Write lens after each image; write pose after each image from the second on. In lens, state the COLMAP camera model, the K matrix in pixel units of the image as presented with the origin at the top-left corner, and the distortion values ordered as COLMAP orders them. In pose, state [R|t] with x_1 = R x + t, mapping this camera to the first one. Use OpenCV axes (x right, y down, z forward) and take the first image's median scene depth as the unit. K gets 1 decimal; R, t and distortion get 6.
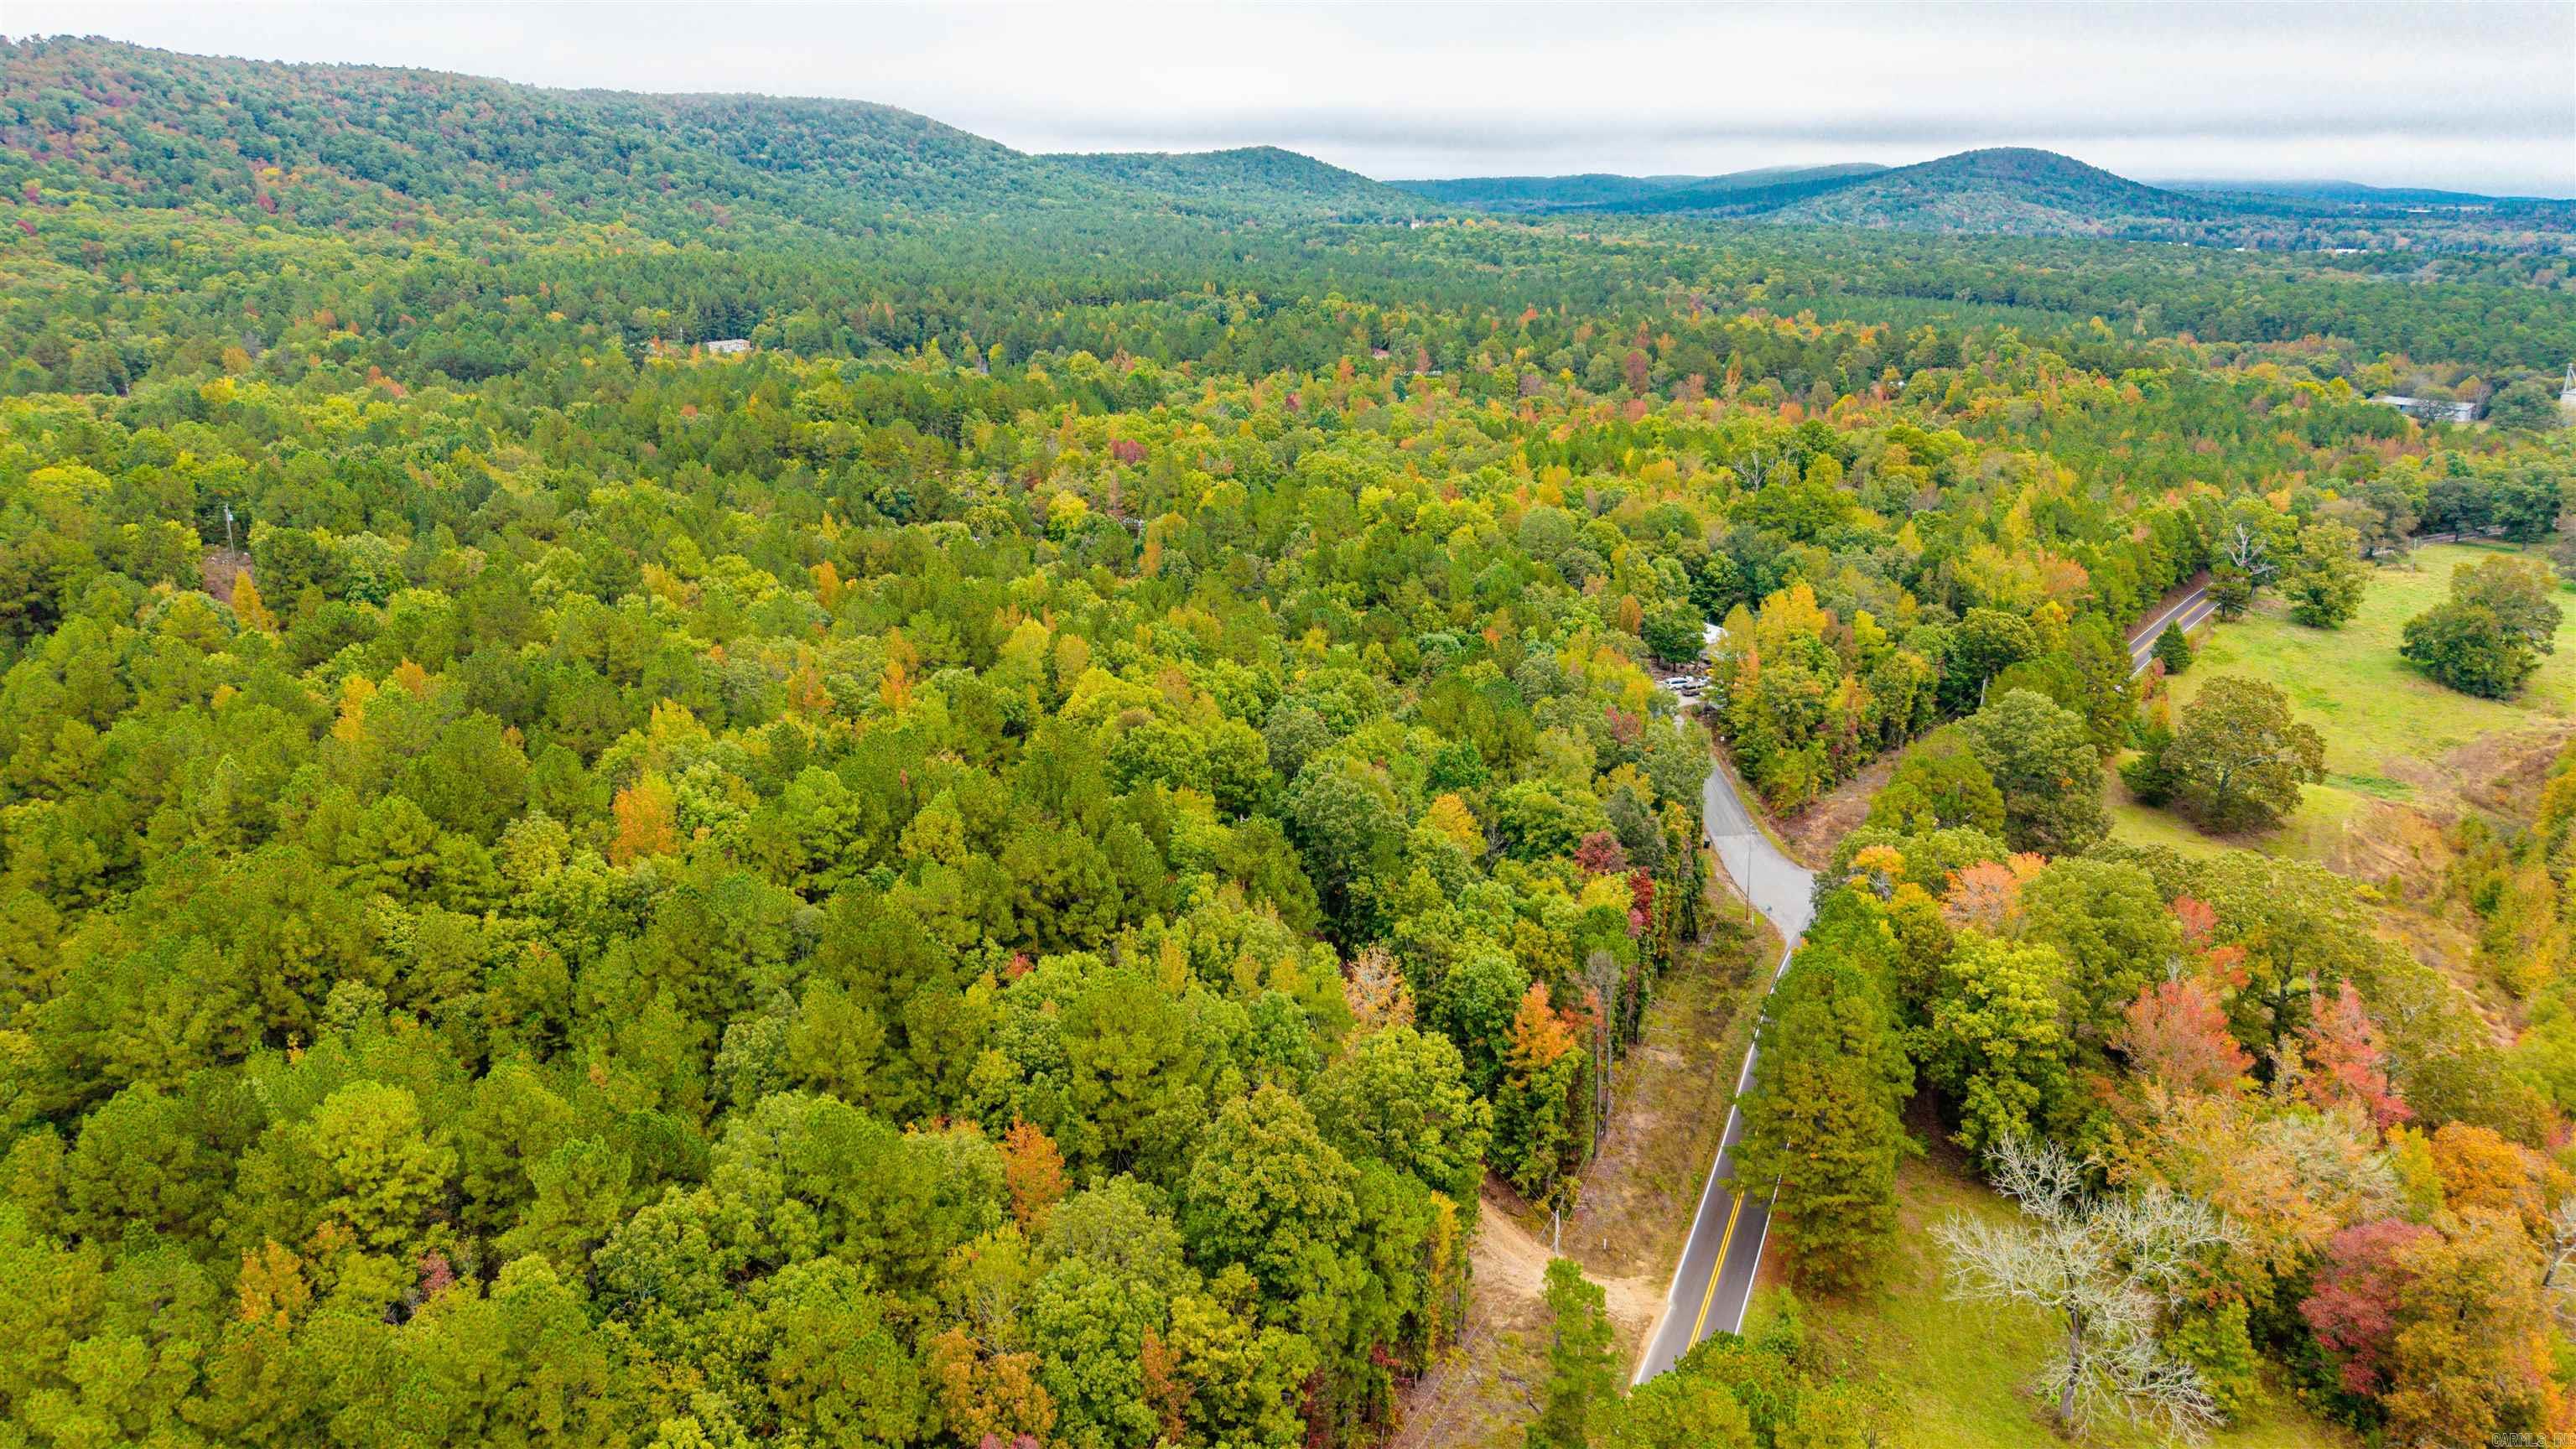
lens RADIAL K [[1737.1, 0, 1288.0], [0, 1737.1, 724.5], [0, 0, 1]] dist [0.014718, -0.001207]
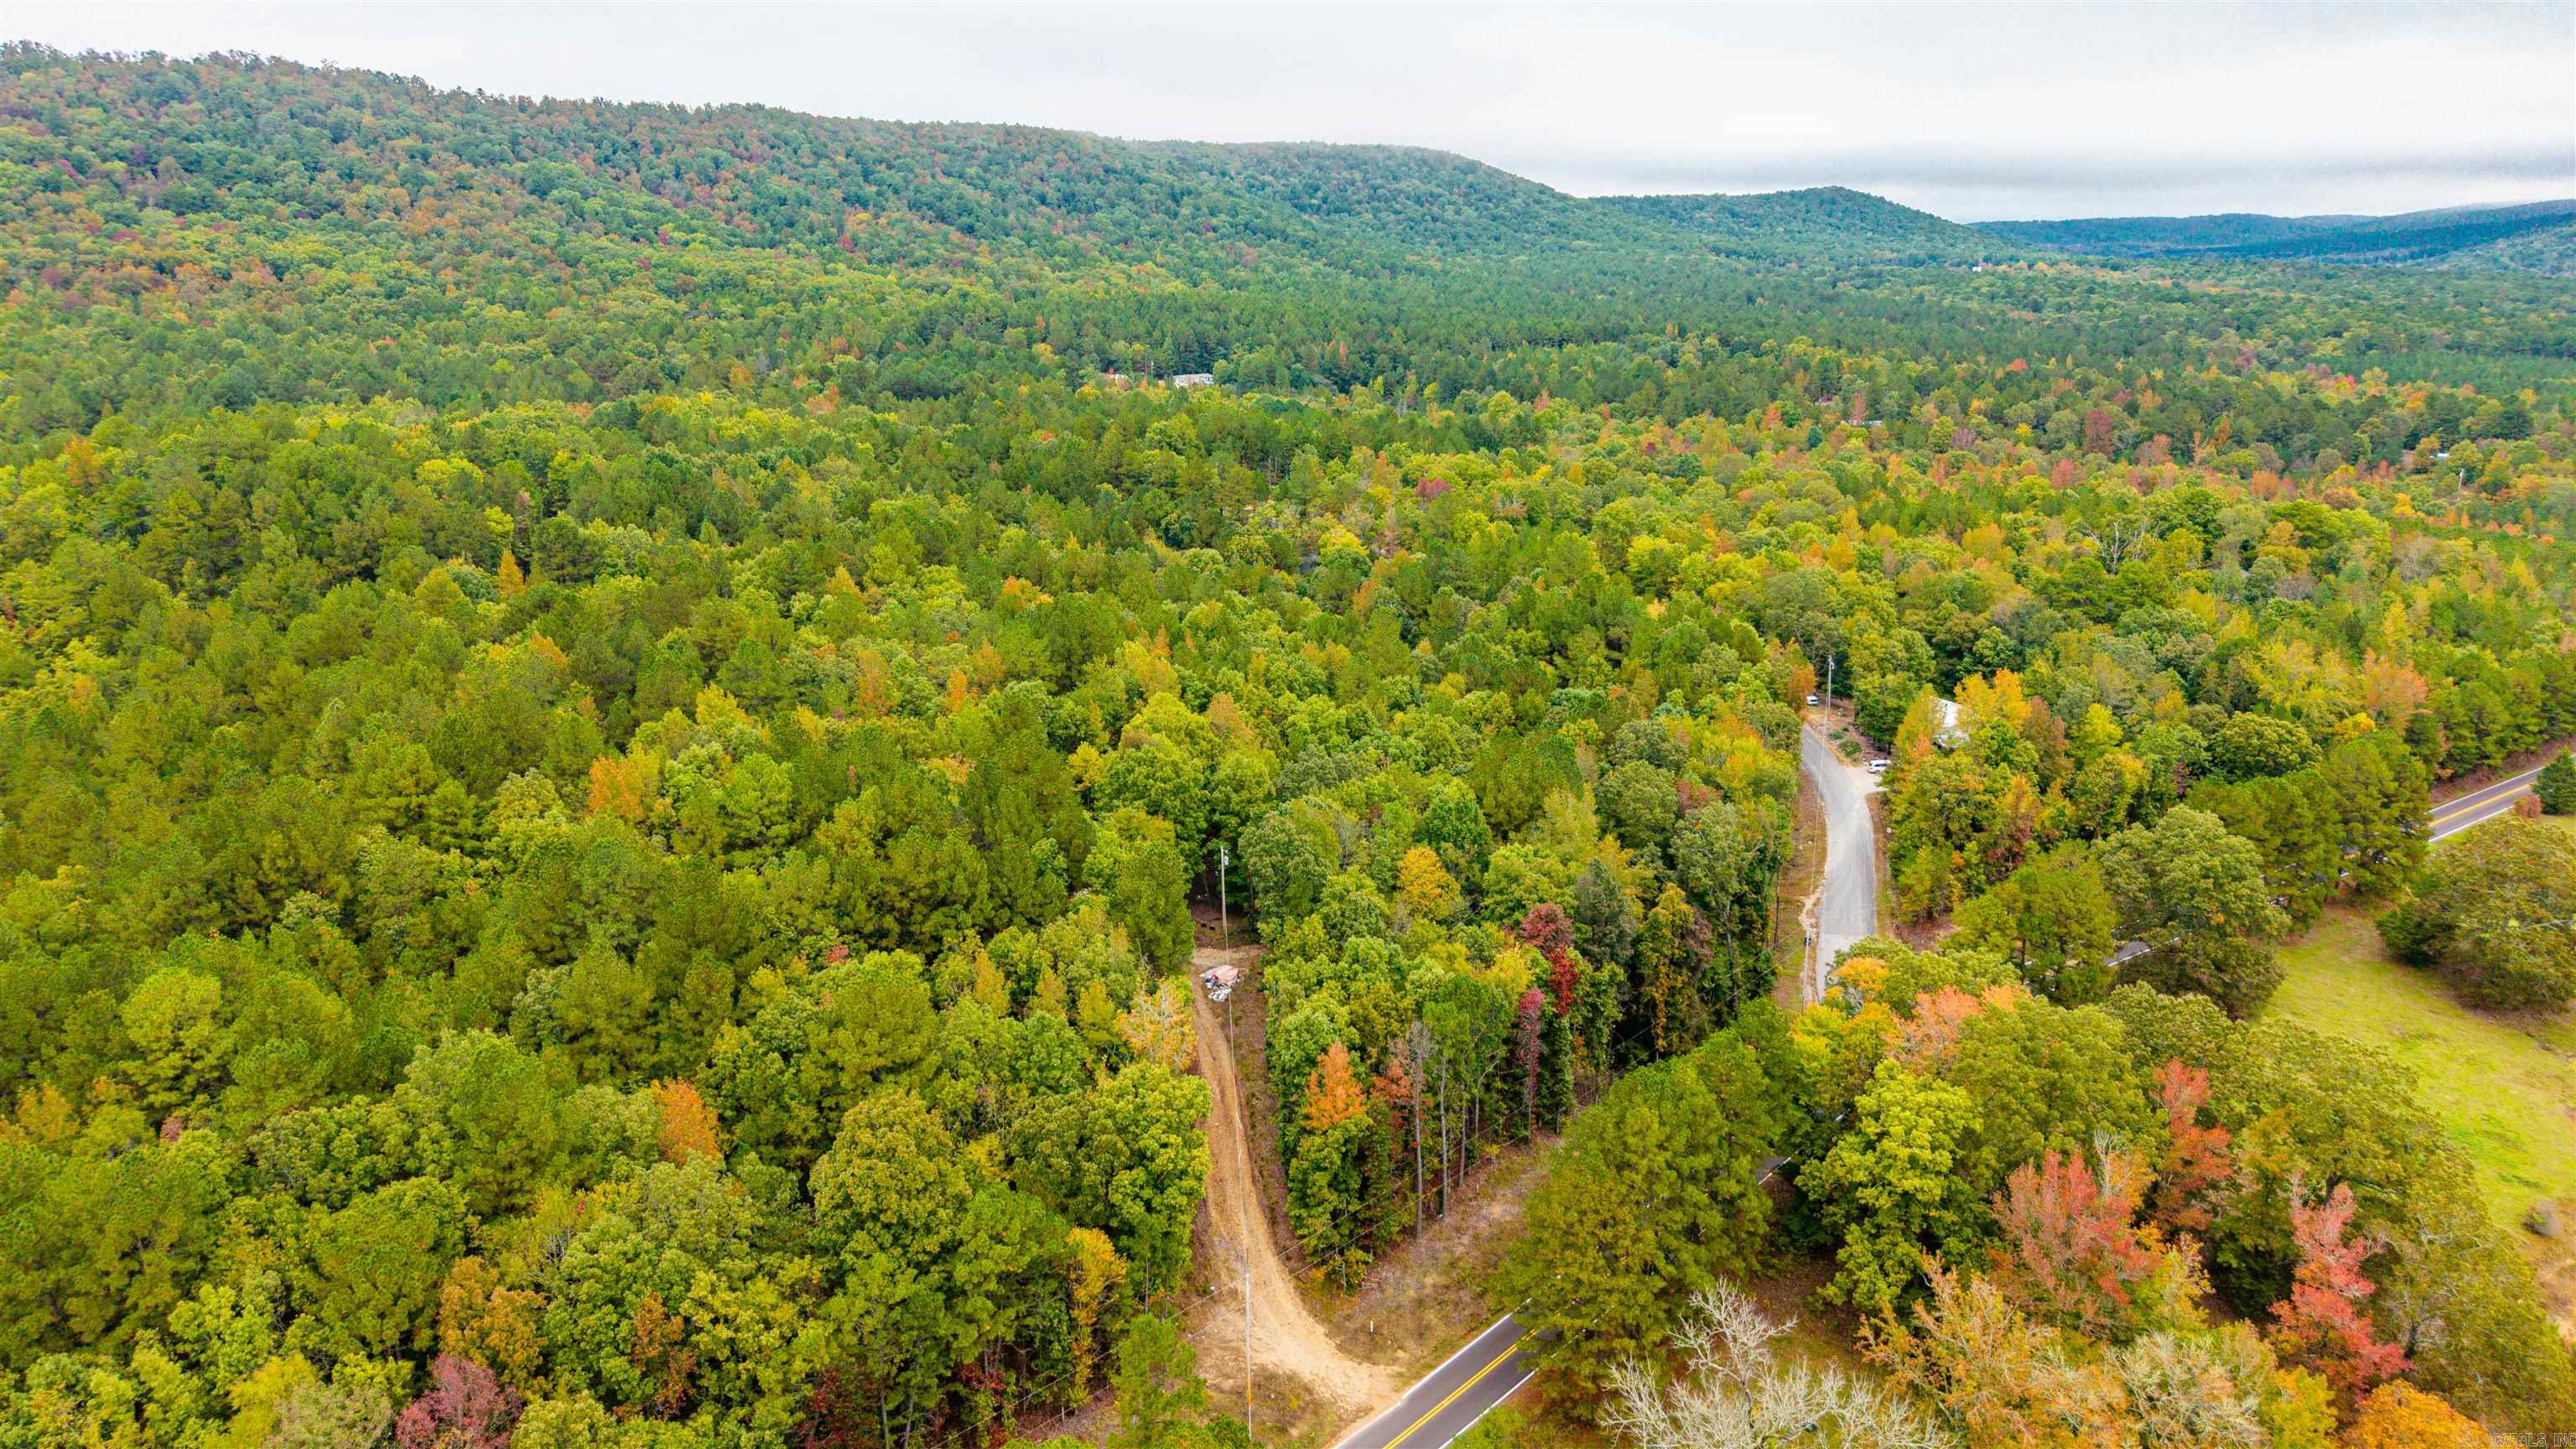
lens RADIAL K [[1743.6, 0, 1402.6], [0, 1743.6, 732.0], [0, 0, 1]] dist [0.041194, -0.056947]
pose [[0.947088, 0.088710, -0.308472, 0.145856], [-0.094999, 0.995463, -0.005395, -0.007026], [0.306594, 0.034414, 0.951218, 0.025564]]
